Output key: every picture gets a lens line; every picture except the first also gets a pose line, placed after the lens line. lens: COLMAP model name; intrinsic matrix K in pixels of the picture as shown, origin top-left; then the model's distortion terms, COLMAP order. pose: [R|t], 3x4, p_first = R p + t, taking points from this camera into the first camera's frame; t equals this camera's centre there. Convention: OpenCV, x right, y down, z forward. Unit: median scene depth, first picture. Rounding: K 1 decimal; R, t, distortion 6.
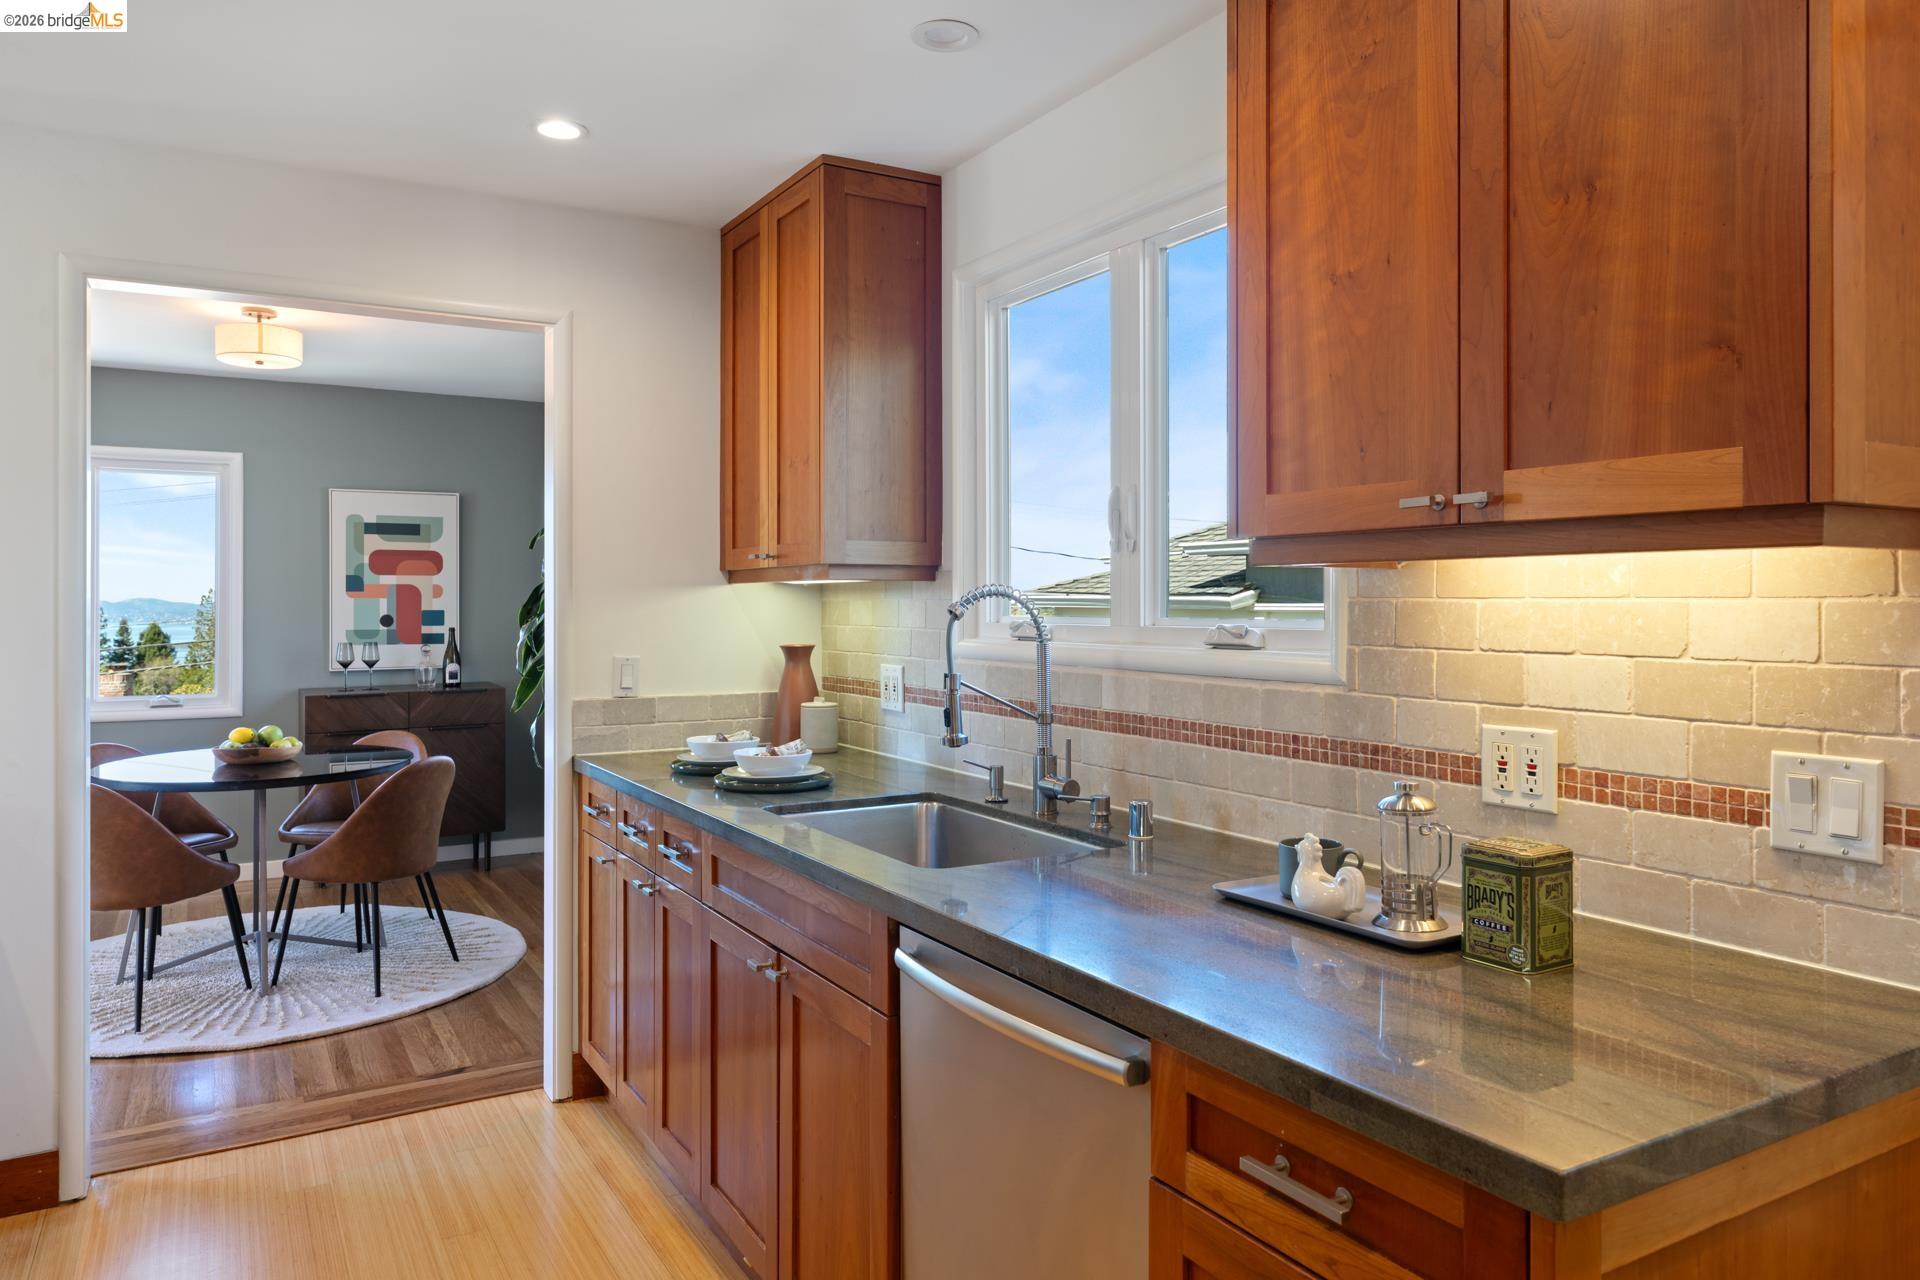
lens RADIAL K [[1286.9, 0, 961.2], [0, 1286.9, 626.7], [0, 0, 1]] dist [0.001678, -0.003052]
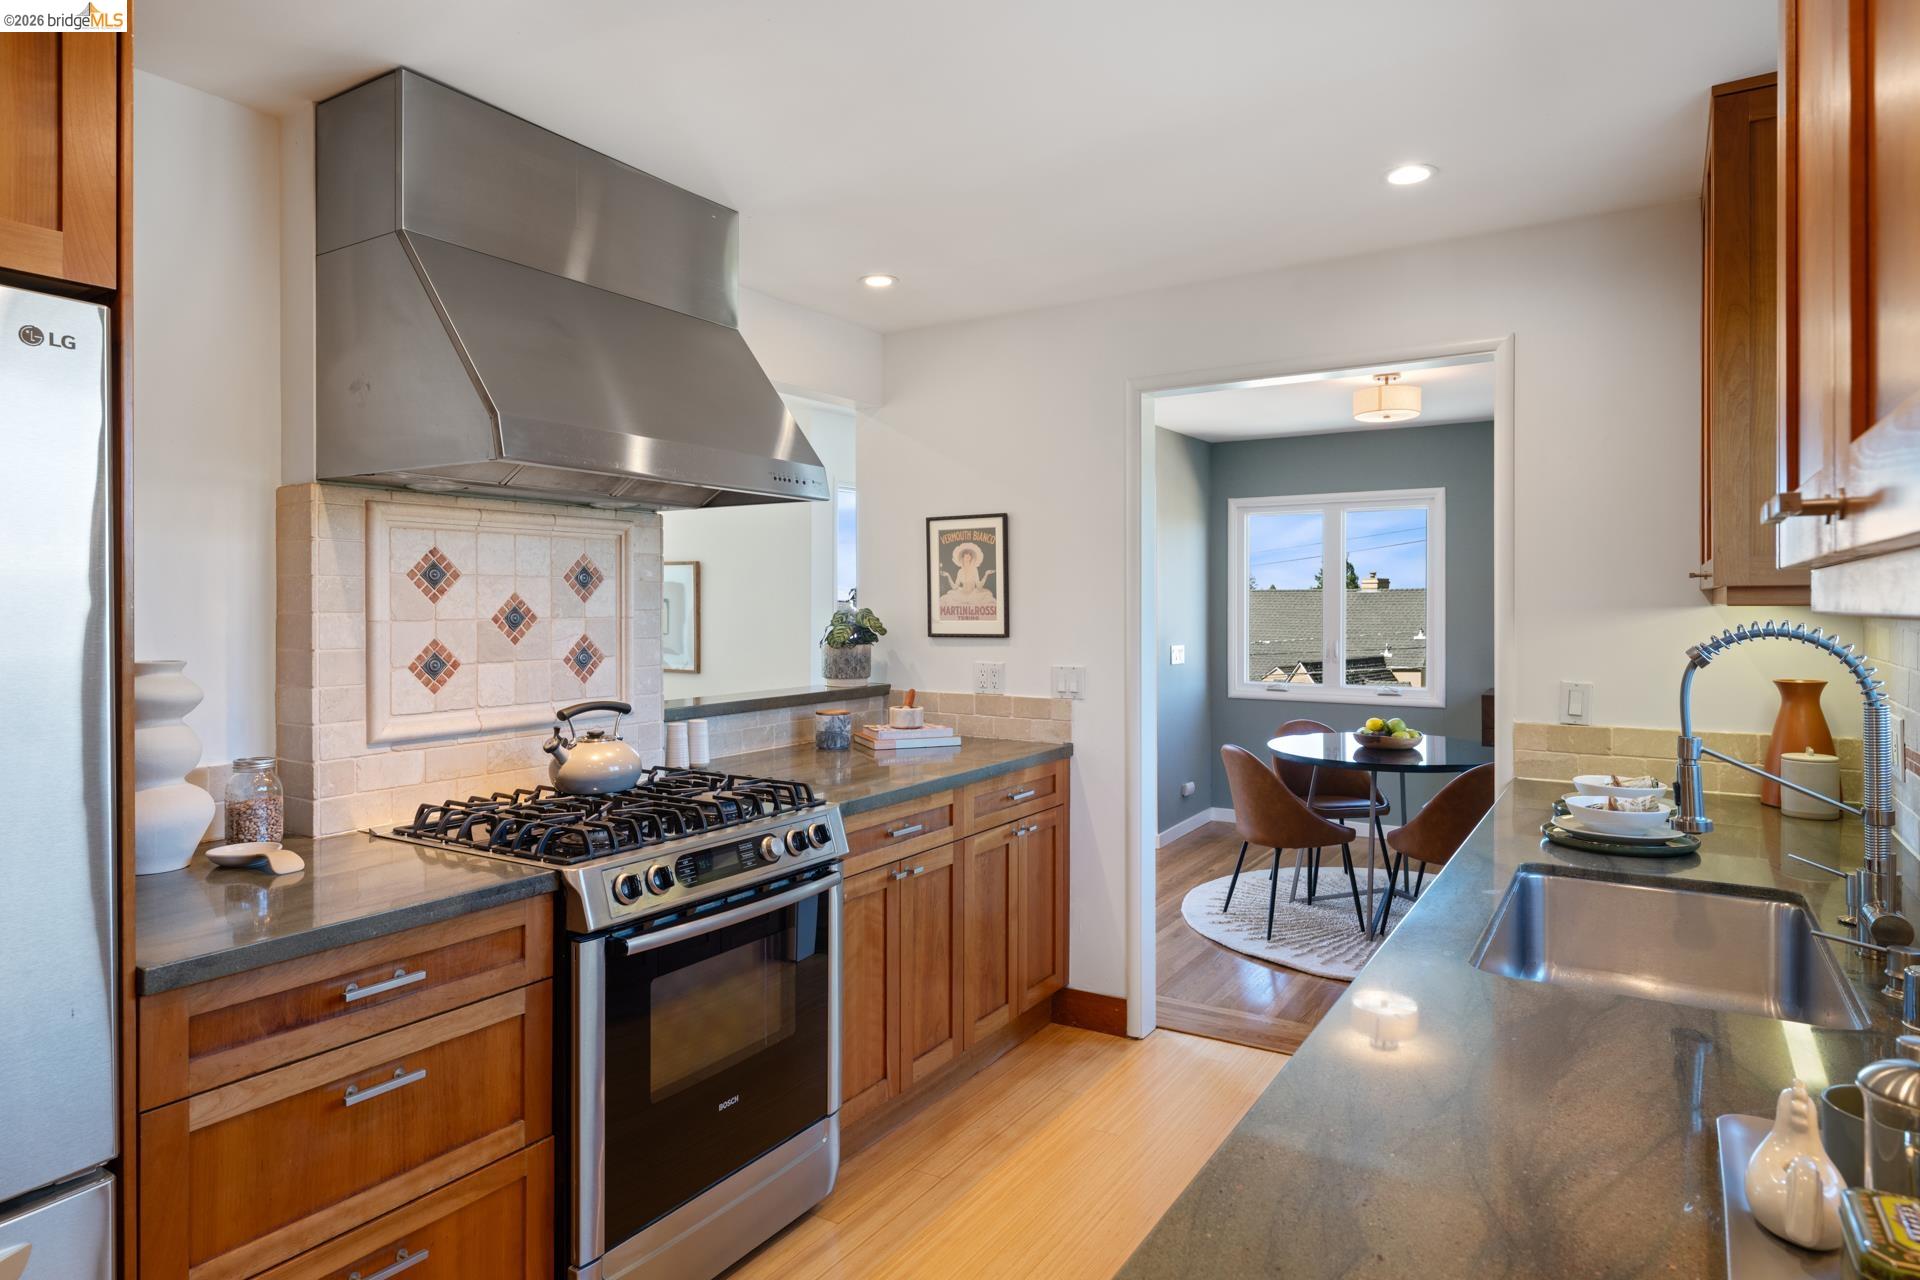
lens RADIAL K [[1120.5, 0, 960.6], [0, 1120.5, 625.6], [0, 0, 1]] dist [0.005965, 0.000583]
pose [[0.450982, 0.018390, -0.892344, 0.265172], [-0.014495, 0.999807, 0.013279, -0.022013], [0.892415, 0.006945, 0.451161, 0.208850]]
